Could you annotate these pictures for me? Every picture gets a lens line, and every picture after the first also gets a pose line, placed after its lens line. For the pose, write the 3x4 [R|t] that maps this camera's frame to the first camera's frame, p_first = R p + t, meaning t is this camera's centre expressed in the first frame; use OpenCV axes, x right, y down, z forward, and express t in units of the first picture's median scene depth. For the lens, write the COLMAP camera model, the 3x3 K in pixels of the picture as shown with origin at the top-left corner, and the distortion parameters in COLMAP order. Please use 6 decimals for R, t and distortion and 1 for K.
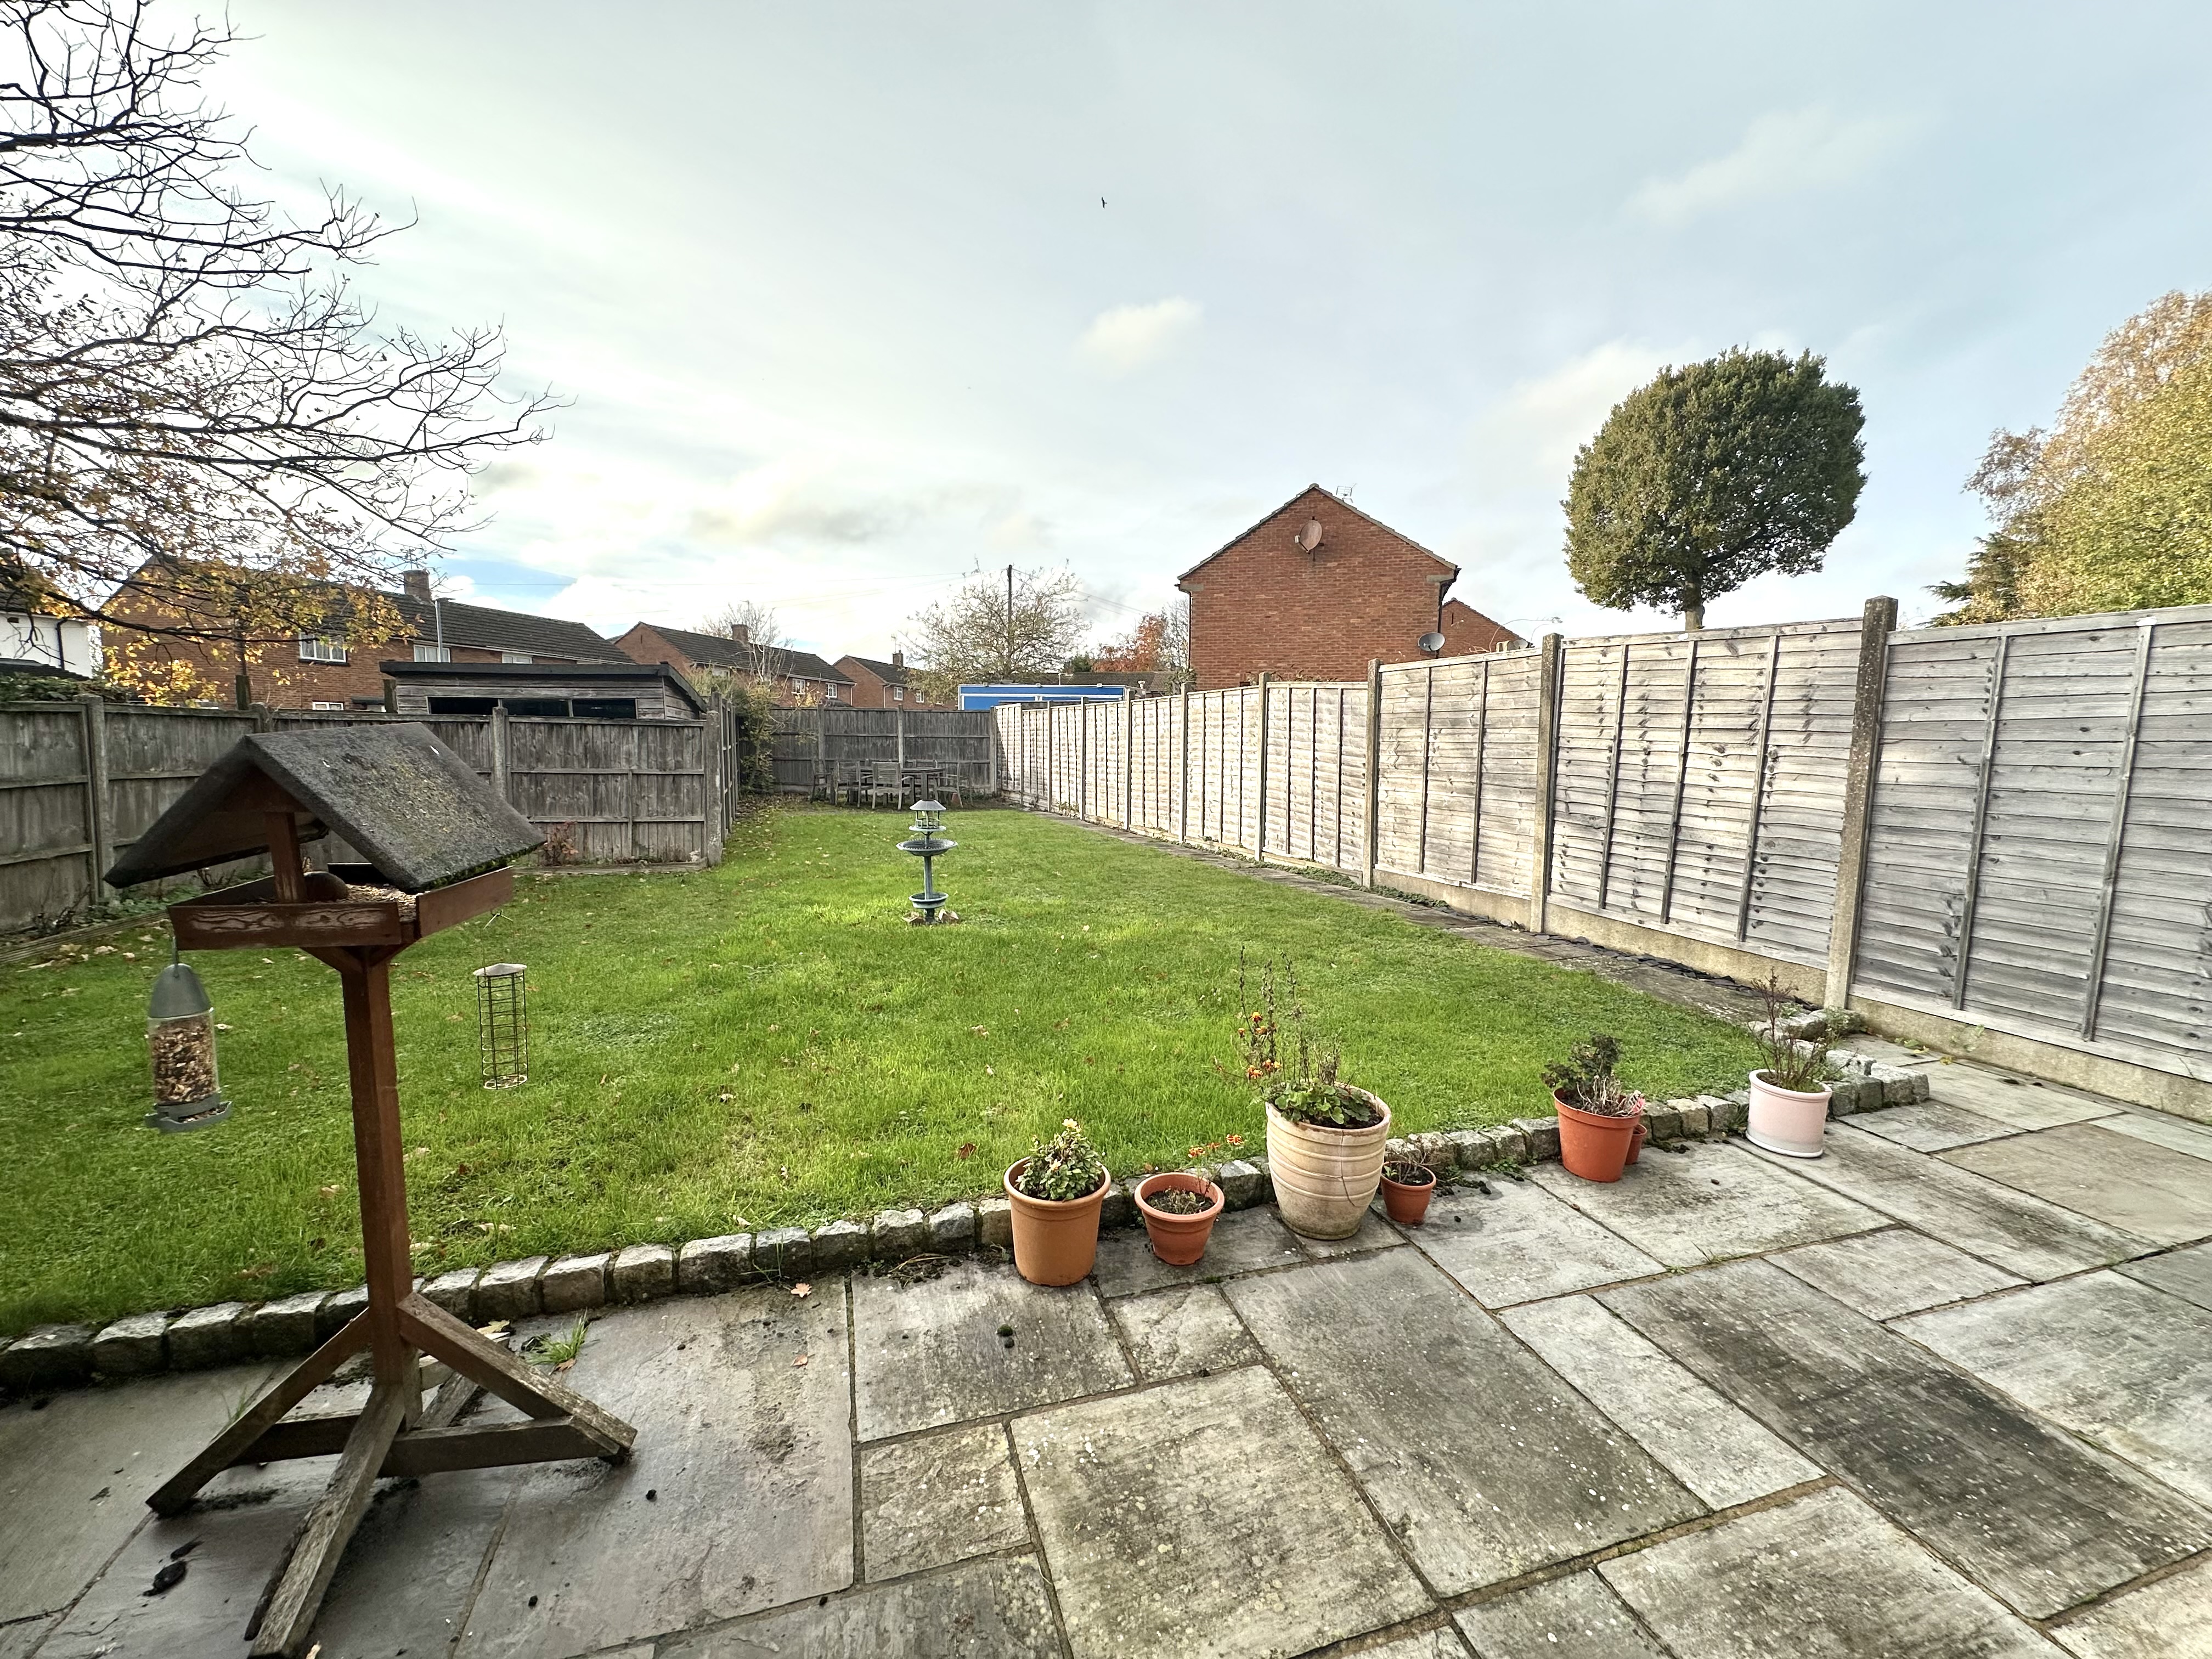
lens RADIAL K [[882.8, 0, 1105.0], [0, 882.8, 831.2], [0, 0, 1]] dist [-0.002489, 0.000343]
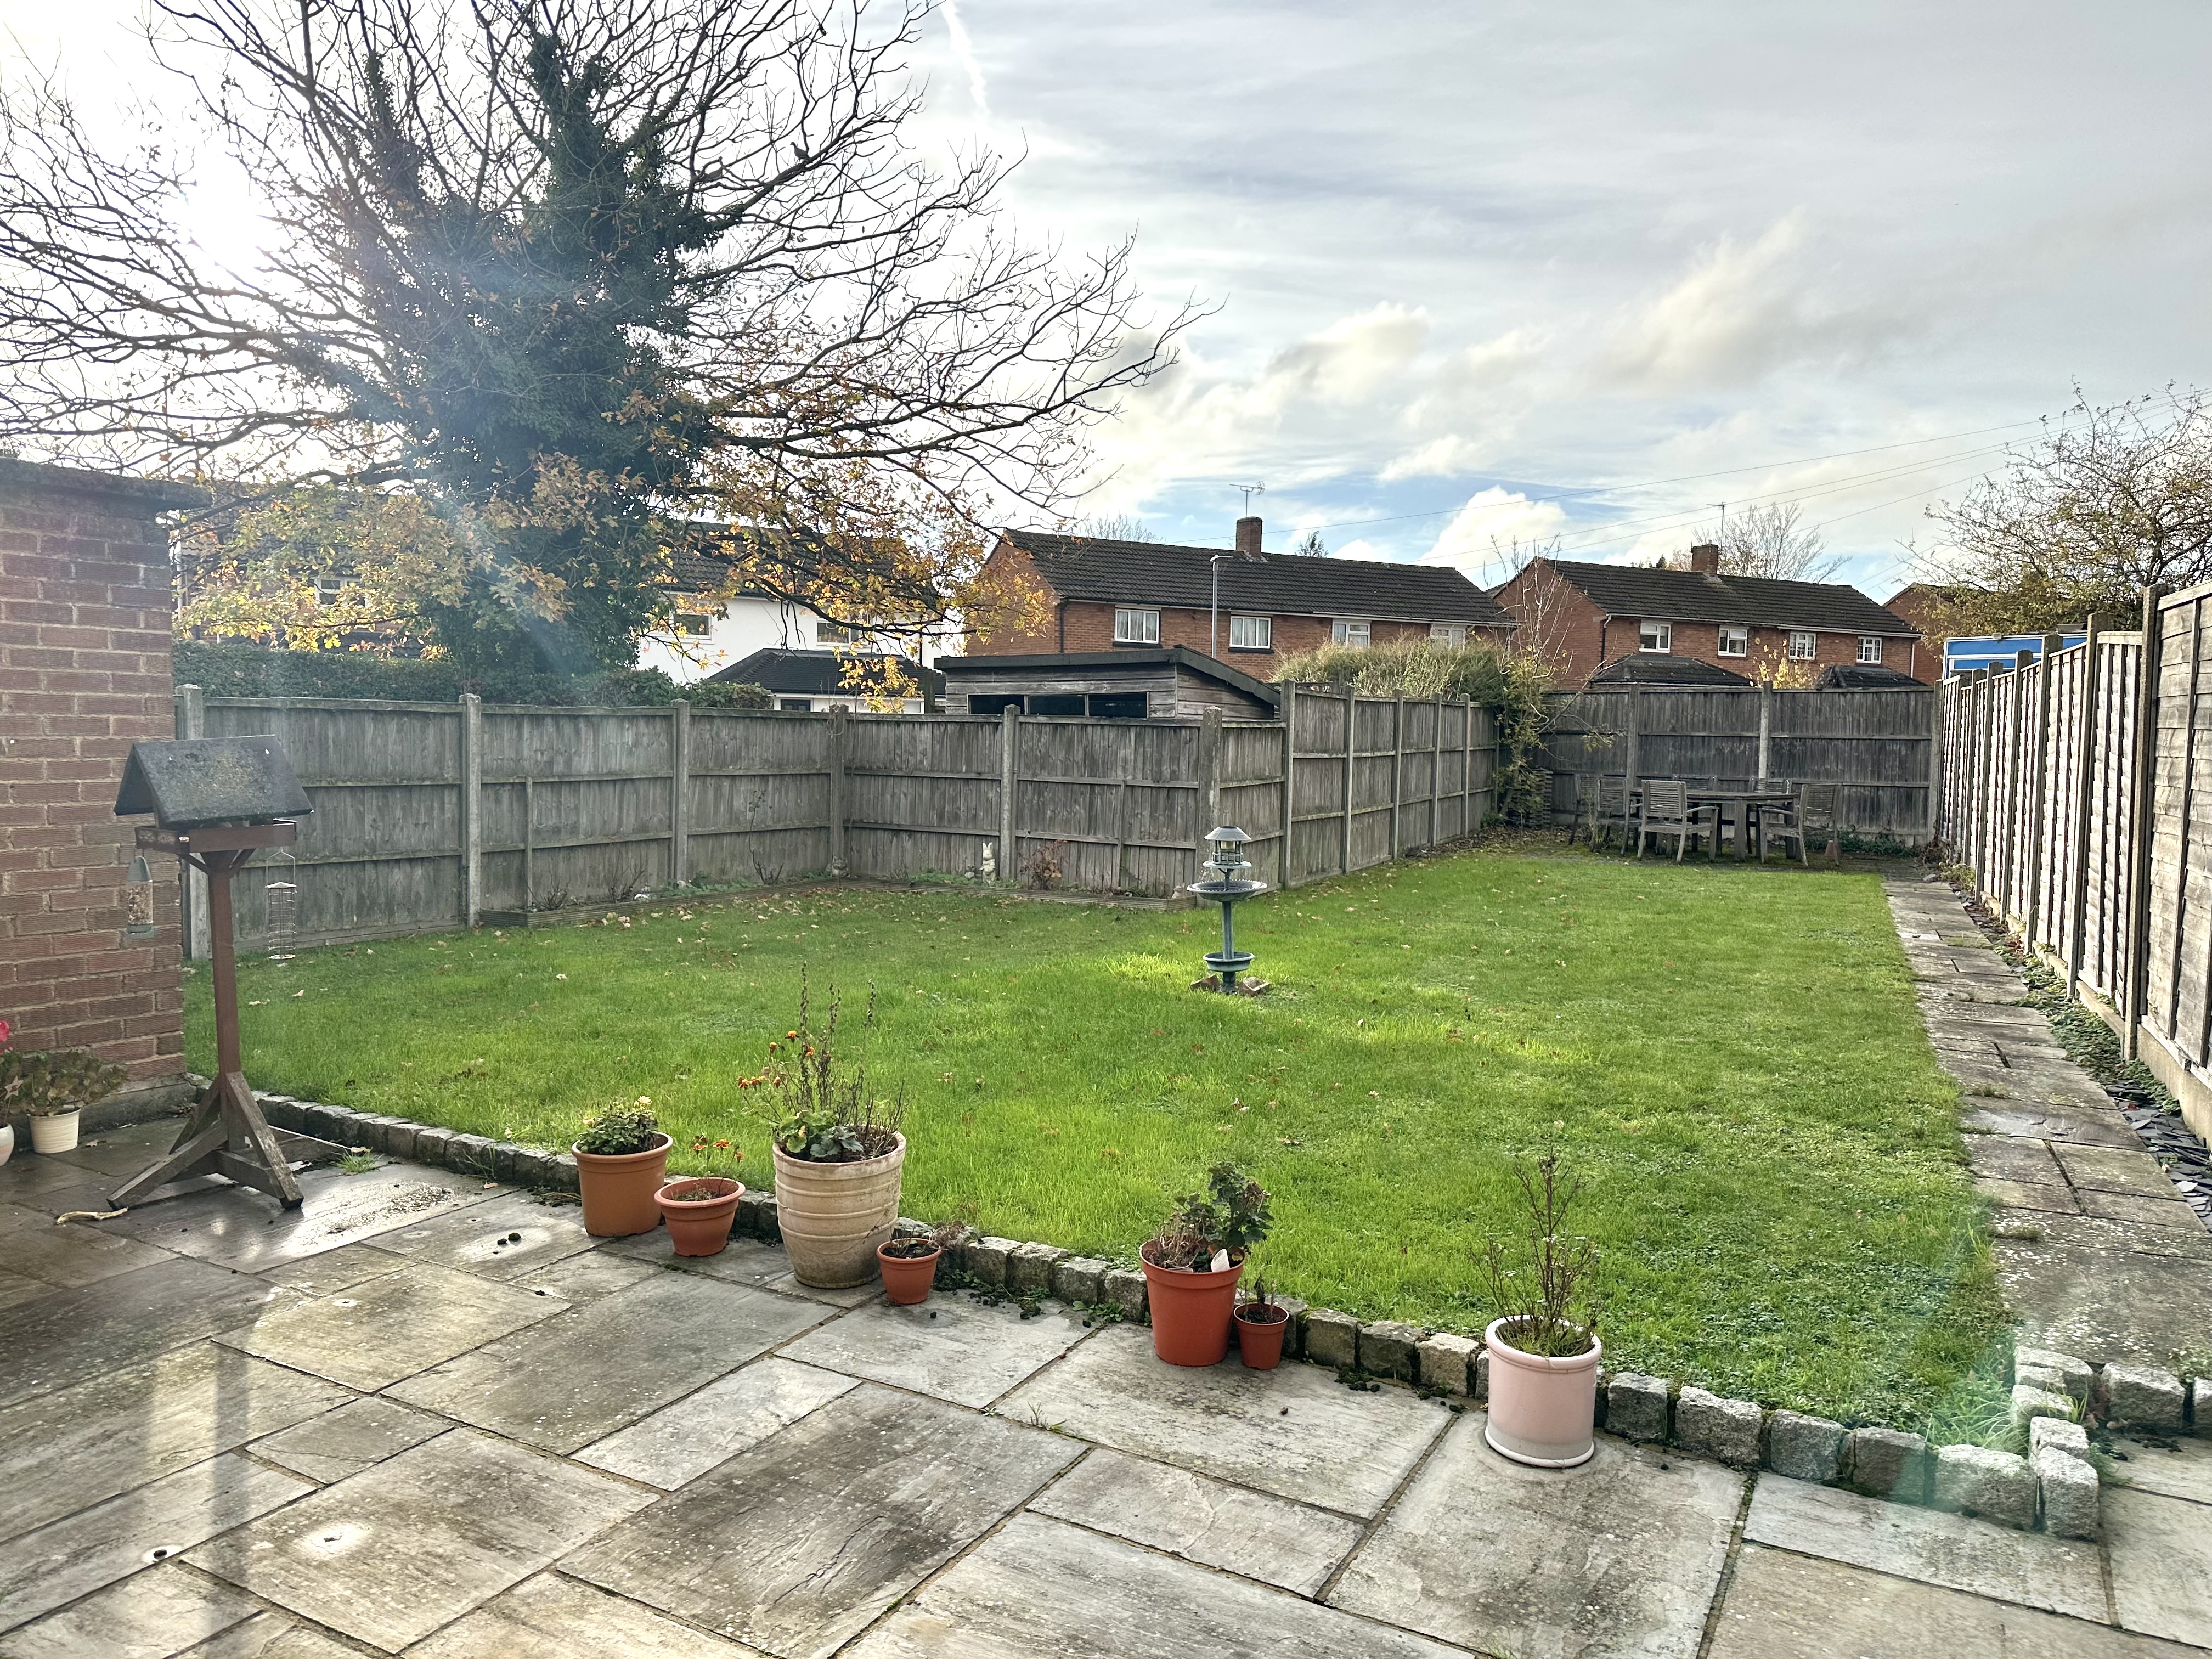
lens RADIAL K [[1533.6, 0, 1114.4], [0, 1533.6, 826.5], [0, 0, 1]] dist [0.088970, -0.125136]
pose [[0.696727, 0.046754, -0.715811, 0.761312], [-0.080763, 0.996642, -0.013513, -0.012381], [0.712776, 0.067225, 0.698163, 0.023411]]
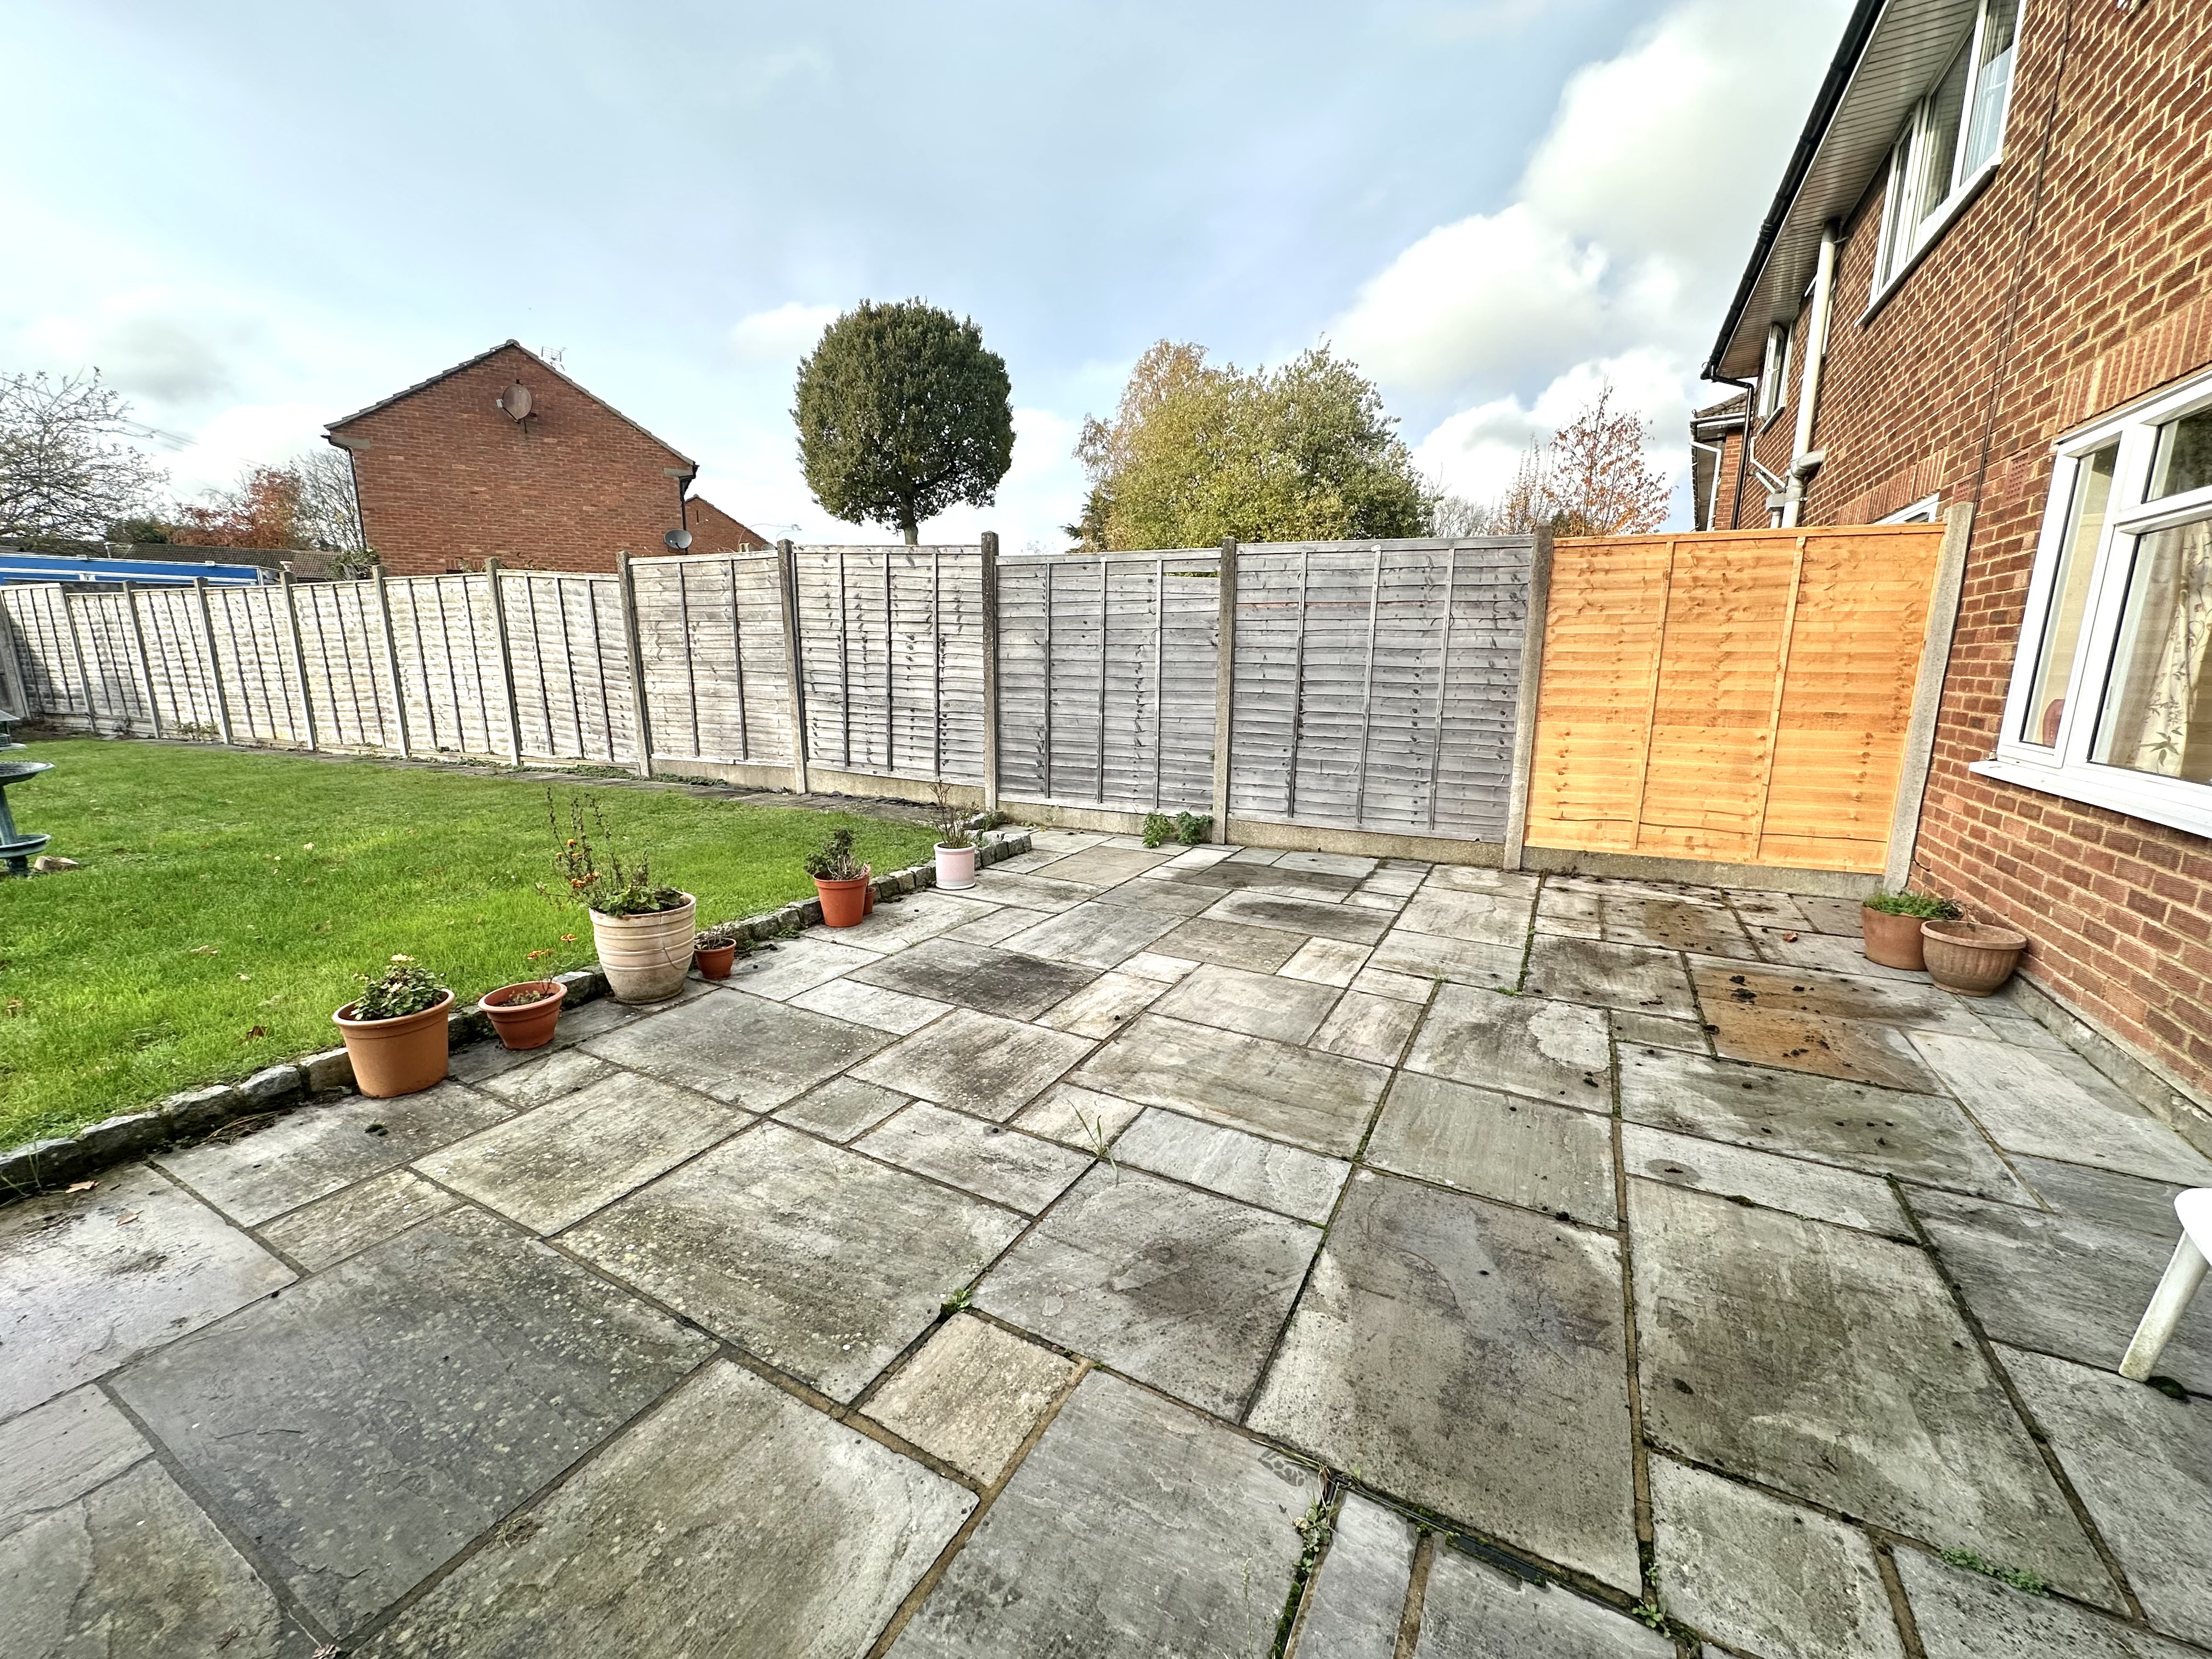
lens RADIAL K [[882.8, 0, 1105.0], [0, 882.8, 831.2], [0, 0, 1]] dist [-0.002489, 0.000343]
pose [[0.709508, -0.145504, 0.689513, -0.066887], [0.072898, 0.988357, 0.133555, 0.040038], [-0.700917, -0.044494, 0.711854, -0.178847]]
